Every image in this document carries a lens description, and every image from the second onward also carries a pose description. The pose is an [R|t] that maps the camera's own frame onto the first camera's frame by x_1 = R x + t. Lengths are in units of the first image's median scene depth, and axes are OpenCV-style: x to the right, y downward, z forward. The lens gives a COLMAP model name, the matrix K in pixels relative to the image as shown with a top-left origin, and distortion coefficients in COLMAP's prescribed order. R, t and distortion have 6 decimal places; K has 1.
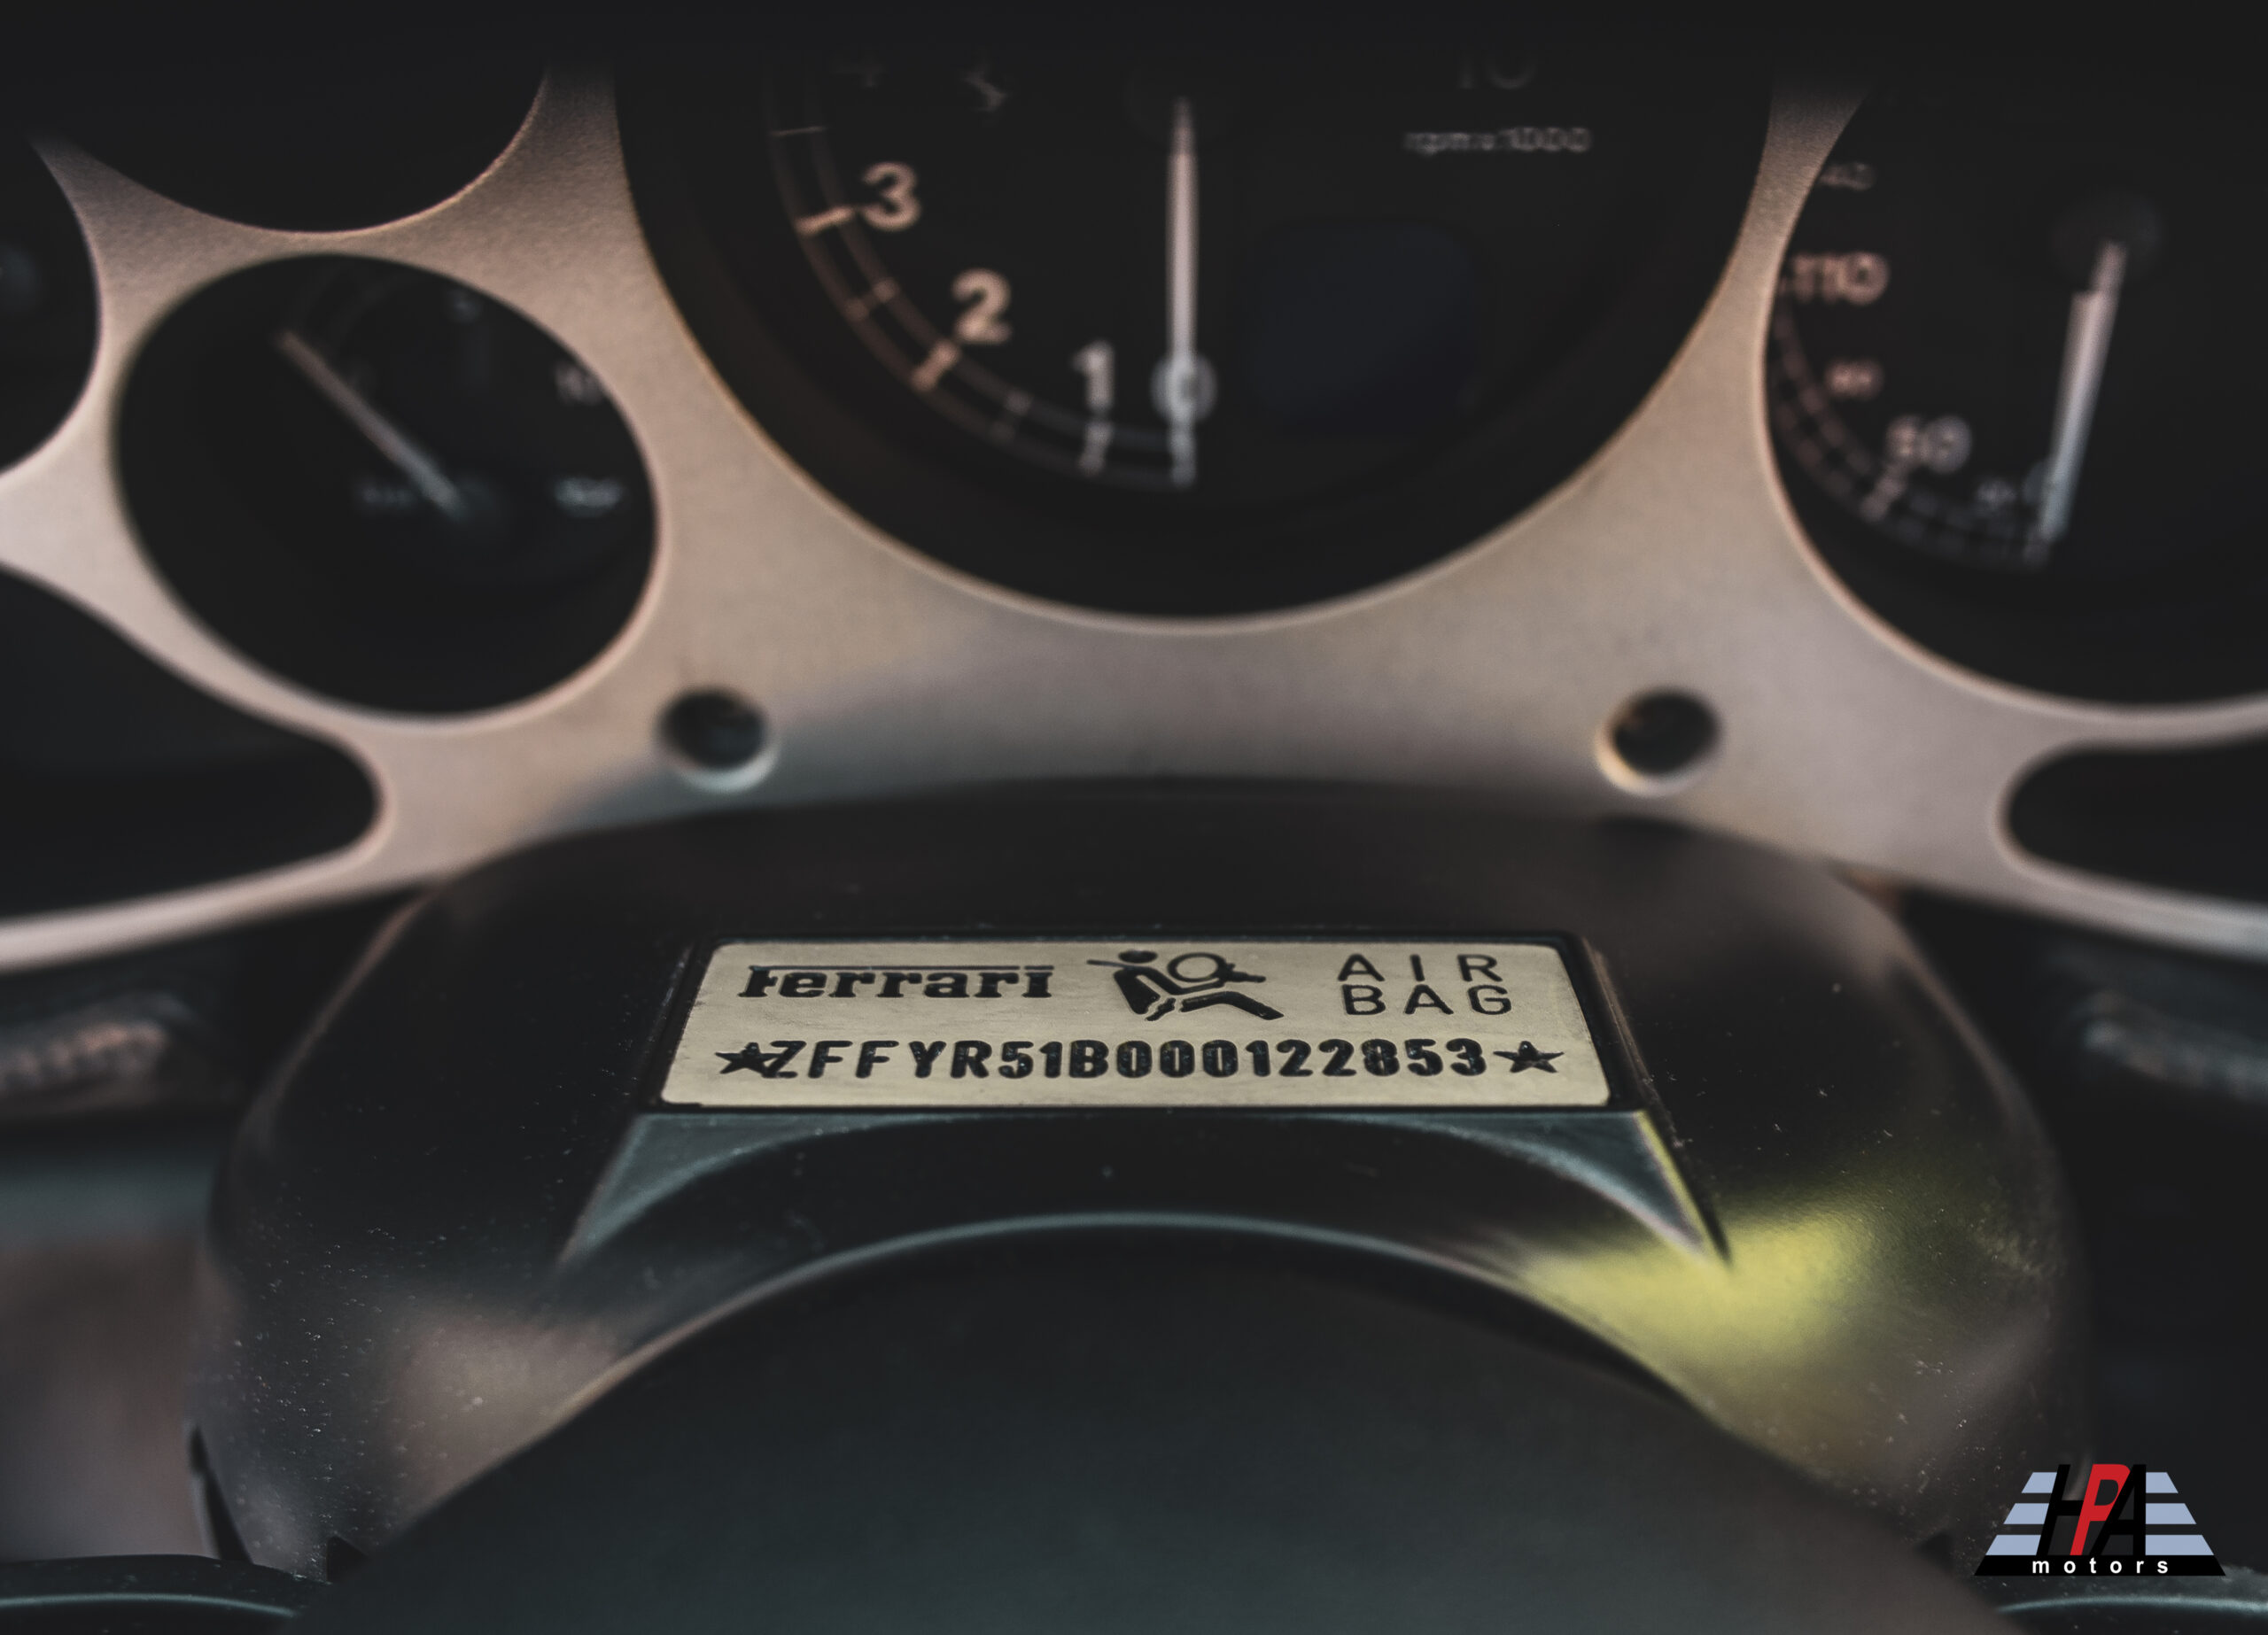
lens RADIAL K [[2416.3, 0, 1185.0], [0, 2416.3, 816.0], [0, 0, 1]] dist [-0.031793, 0.000000]
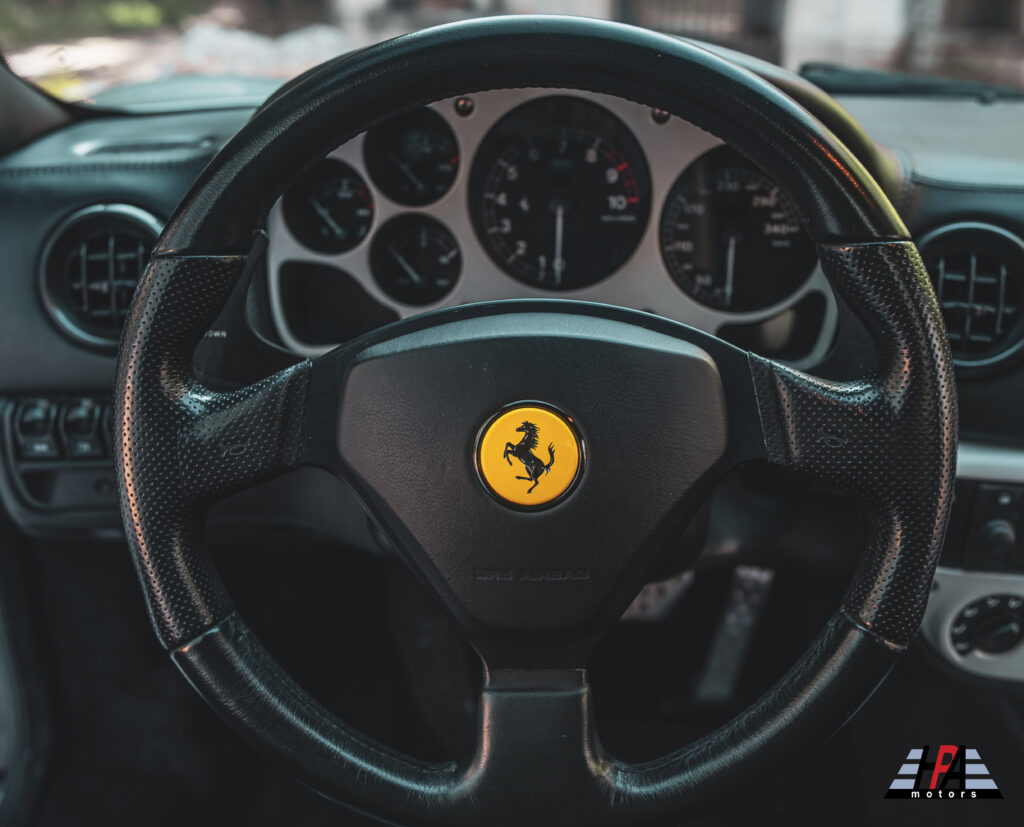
lens RADIAL K [[1052.5, 0, 517.8], [0, 1052.5, 417.5], [0, 0, 1]] dist [-0.053067, 0.000000]
pose [[0.996876, 0.037692, -0.069409, 0.084628], [-0.058117, 0.945143, -0.321445, 0.901831], [0.053485, 0.324475, 0.944381, -1.081367]]
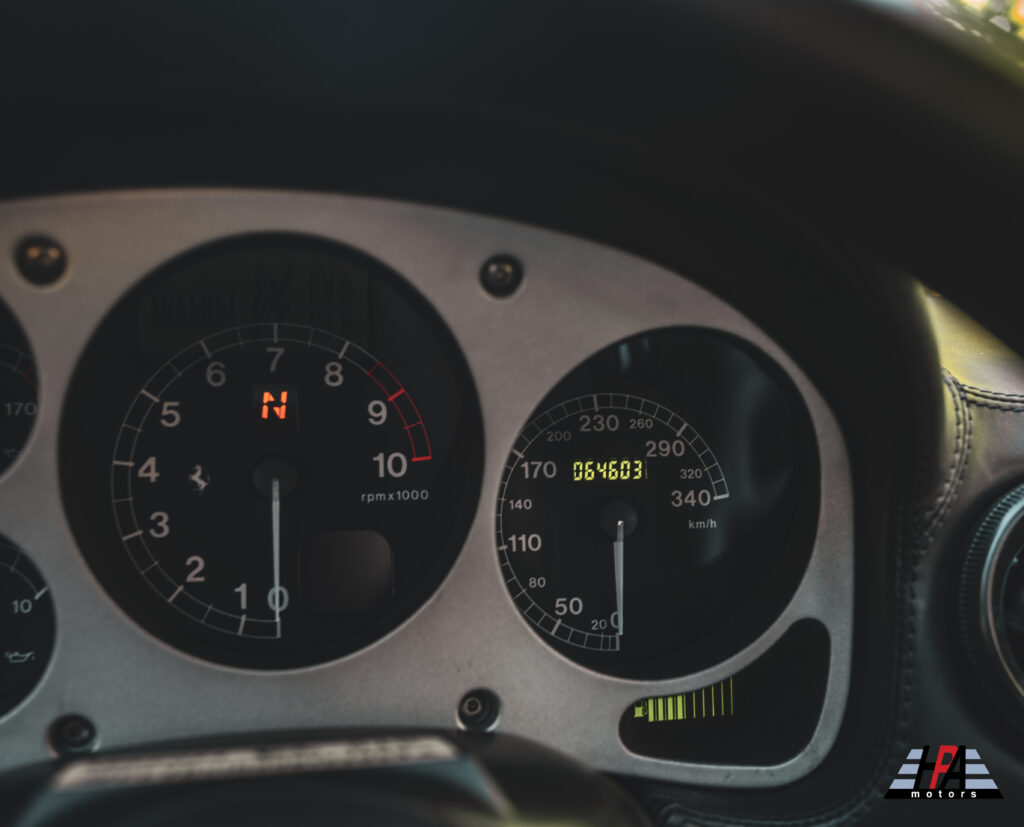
lens RADIAL K [[1052.5, 0, 514.9], [0, 1052.5, 417.1], [0, 0, 1]] dist [-0.053067, 0.000000]
pose [[0.975862, -0.014925, 0.217879, 0.005618], [0.128129, 0.847042, -0.515852, 0.265404], [-0.176853, 0.531317, 0.828508, -0.046162]]
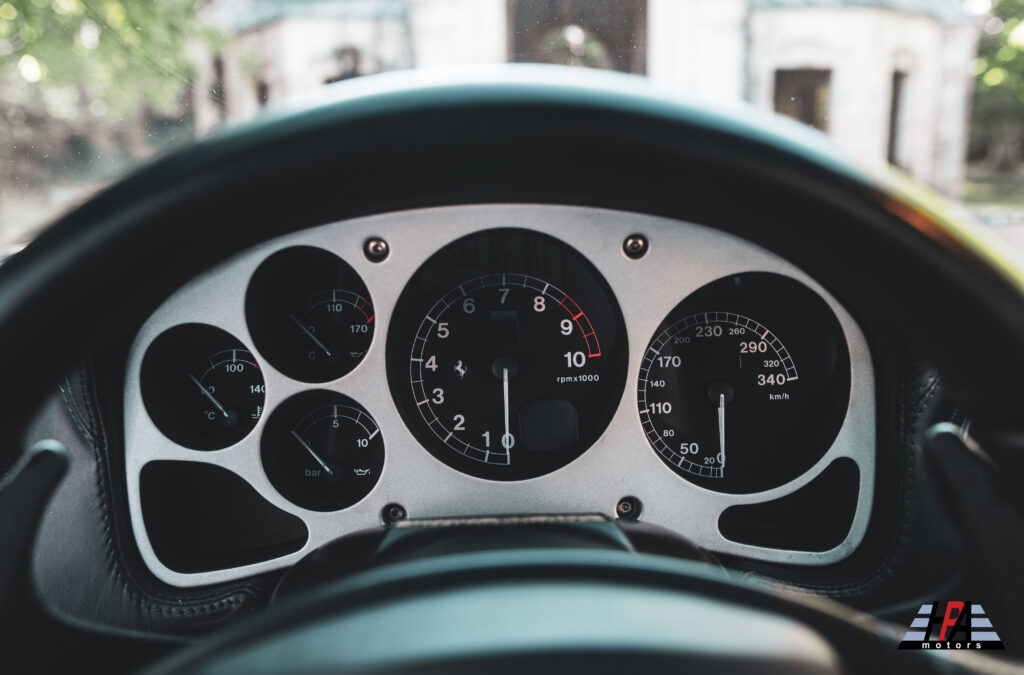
lens RADIAL K [[858.8, 0, 516.1], [0, 858.8, 335.2], [0, 0, 1]] dist [-0.049277, 0.010059]
pose [[0.999441, -0.032344, 0.008468, 0.007351], [0.032087, 0.856734, -0.514760, 0.442267], [0.009395, 0.514744, 0.857292, -0.369514]]
